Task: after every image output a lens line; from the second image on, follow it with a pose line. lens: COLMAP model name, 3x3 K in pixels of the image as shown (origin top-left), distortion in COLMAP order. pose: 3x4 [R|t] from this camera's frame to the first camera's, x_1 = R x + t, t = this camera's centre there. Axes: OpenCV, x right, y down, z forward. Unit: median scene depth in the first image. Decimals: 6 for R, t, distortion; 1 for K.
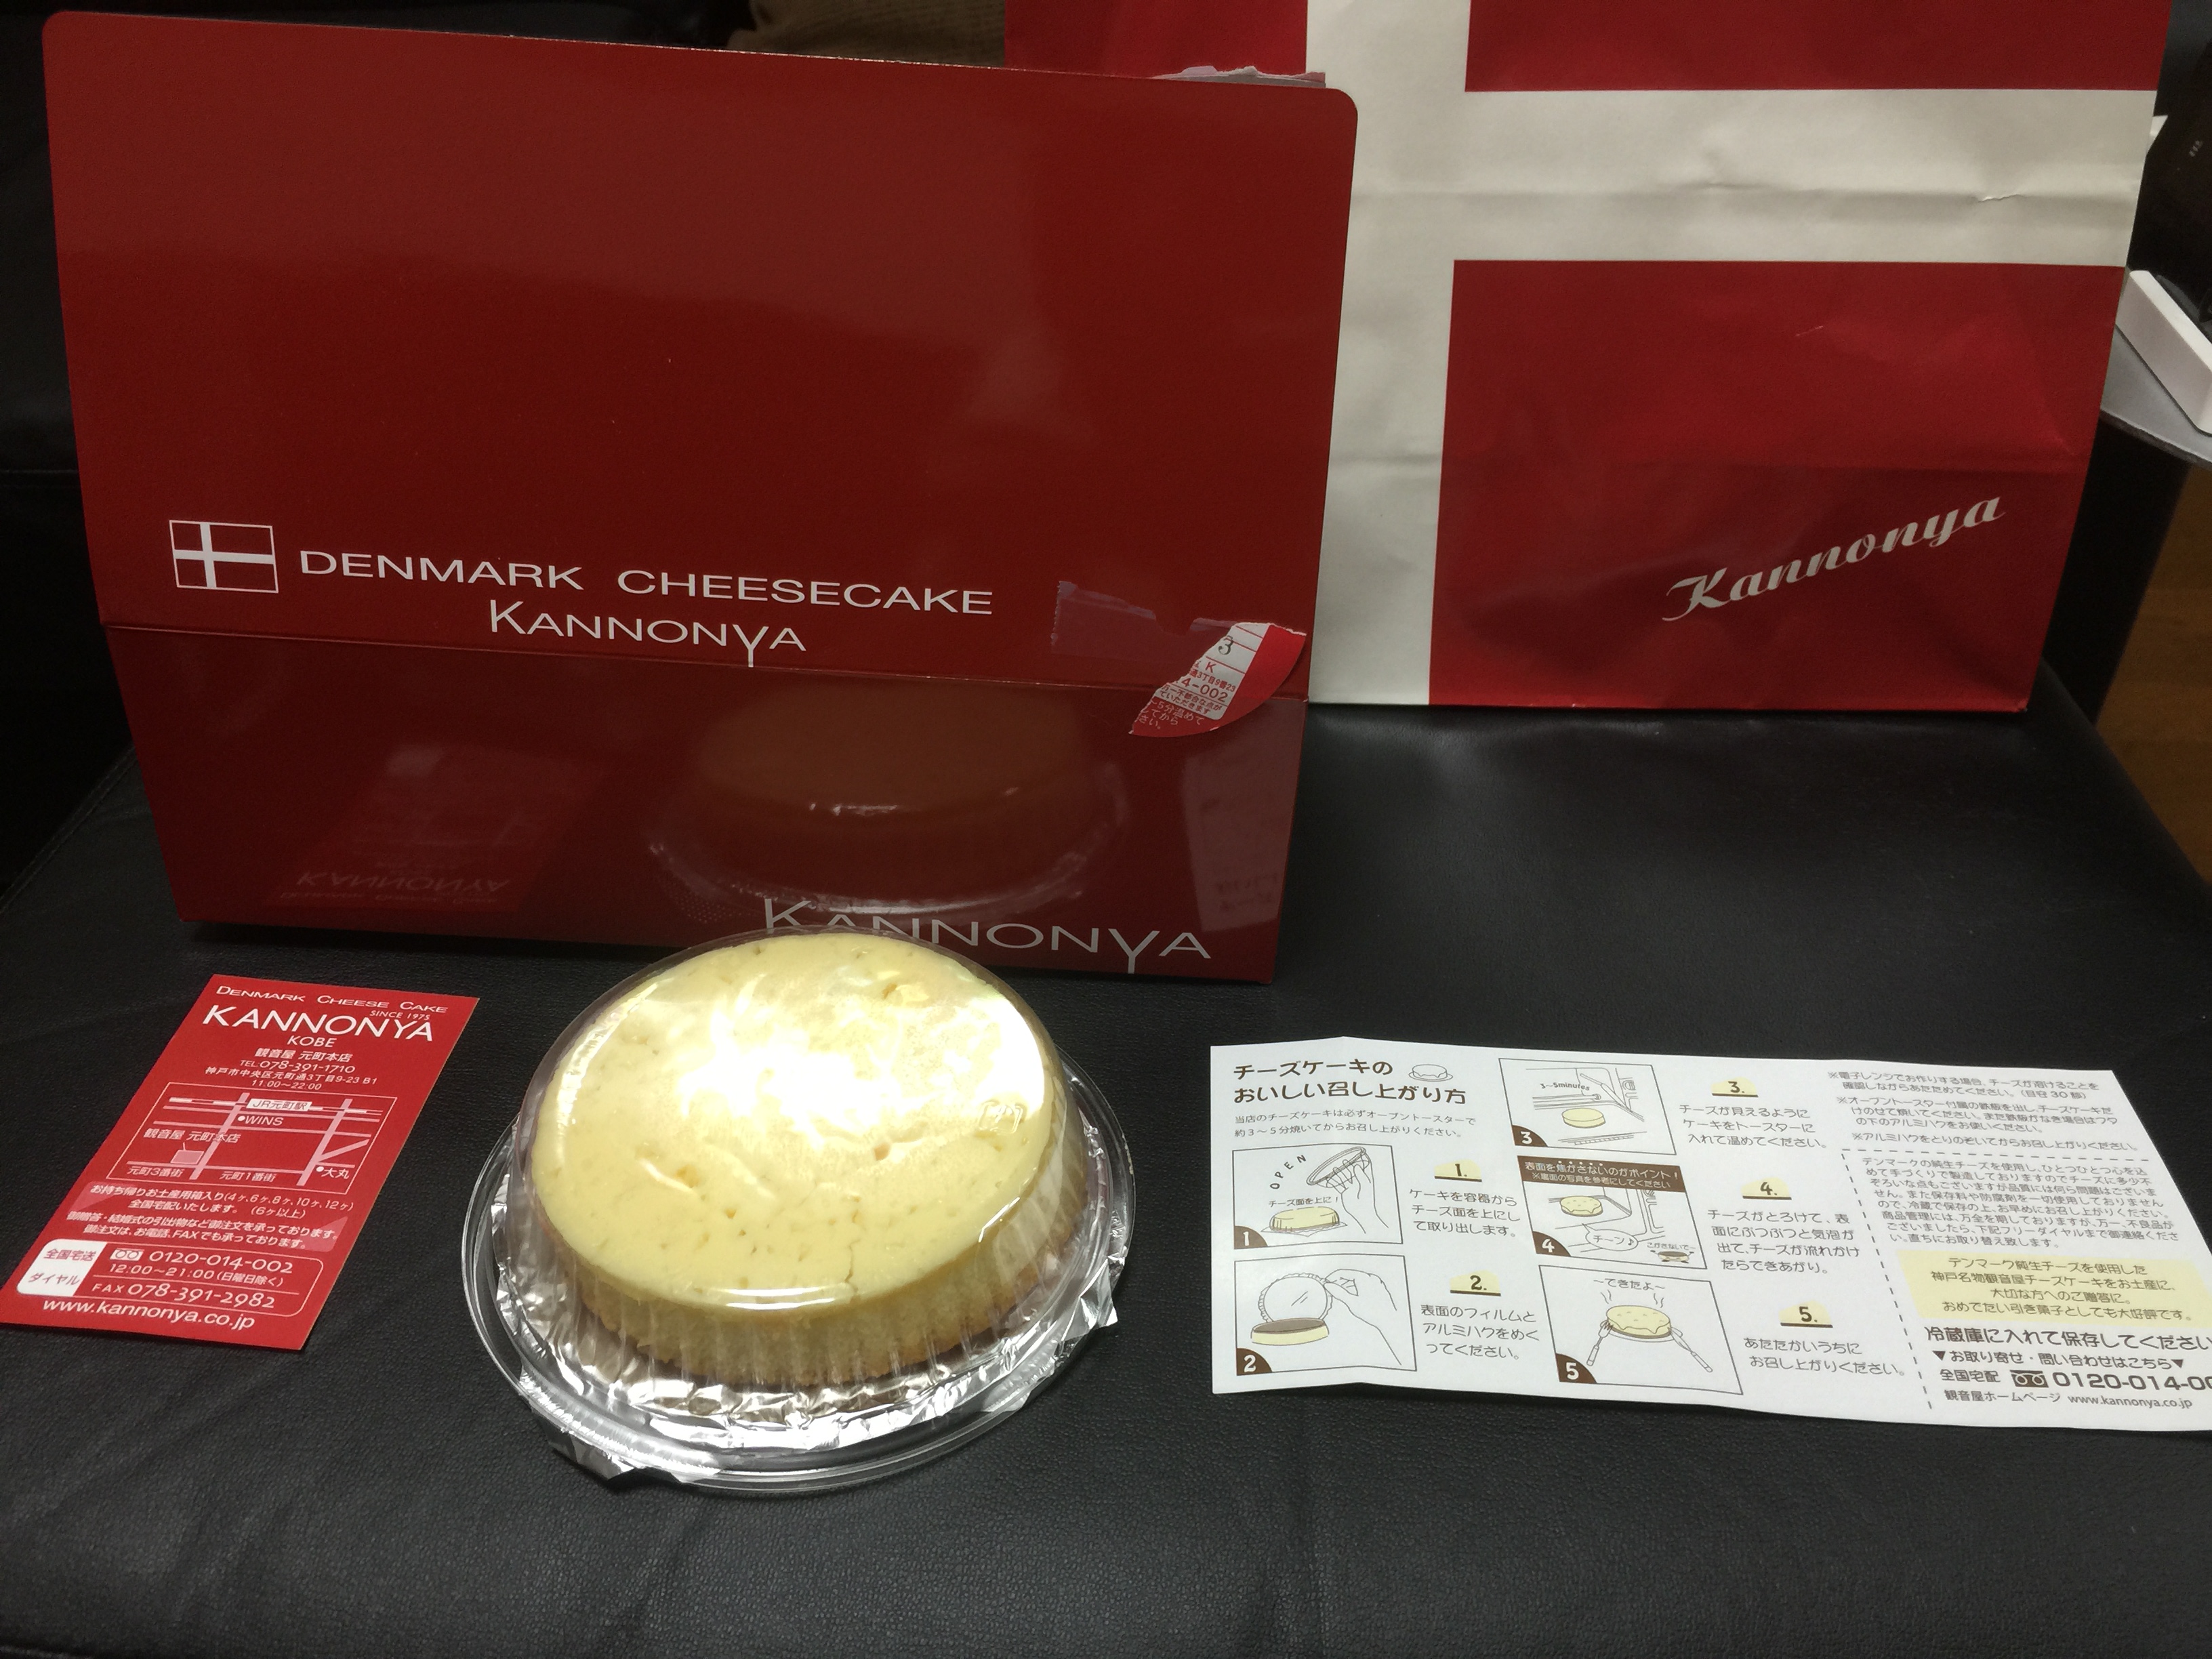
lens RADIAL K [[1914.0, 0, 1106.0], [0, 1914.0, 829.5], [0, 0, 1]] dist [0.063782, -0.122260]
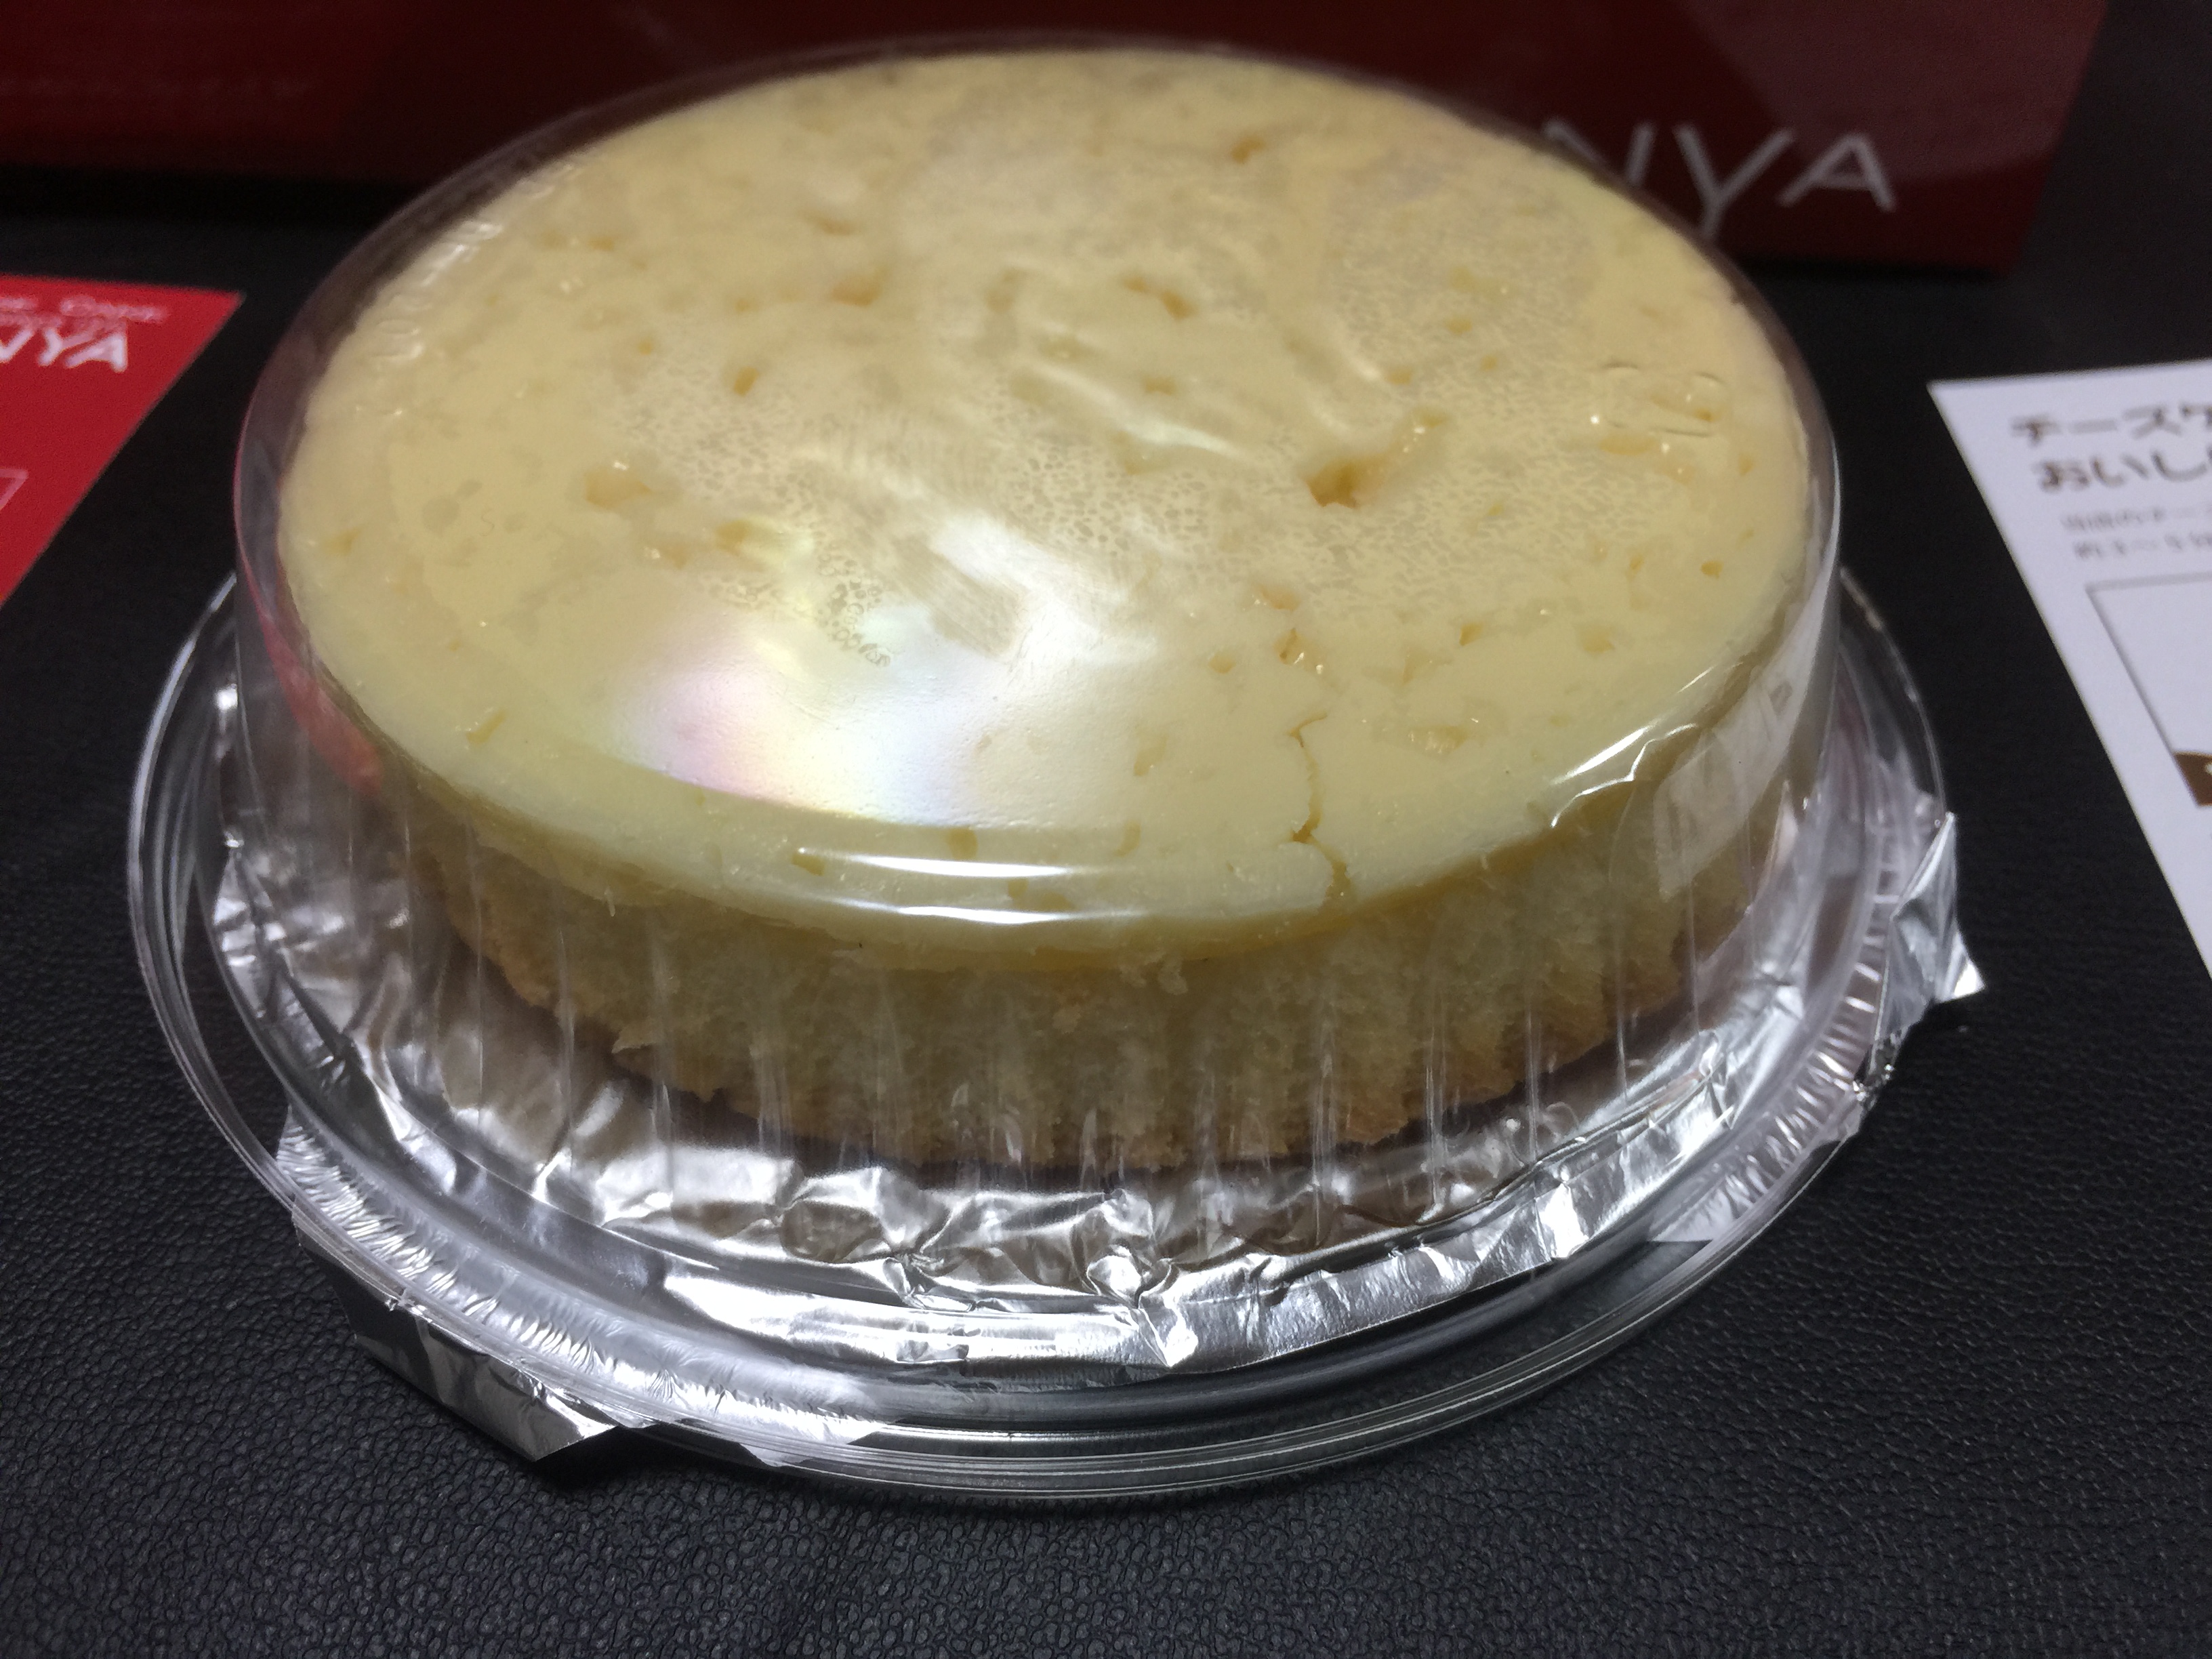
lens RADIAL K [[1914.0, 0, 1106.0], [0, 1914.0, 829.5], [0, 0, 1]] dist [0.063782, -0.122260]
pose [[0.999995, -0.000580, 0.002990, -0.162852], [0.000167, 0.990664, 0.136329, 0.188663], [-0.003041, -0.136328, 0.990659, 0.688817]]
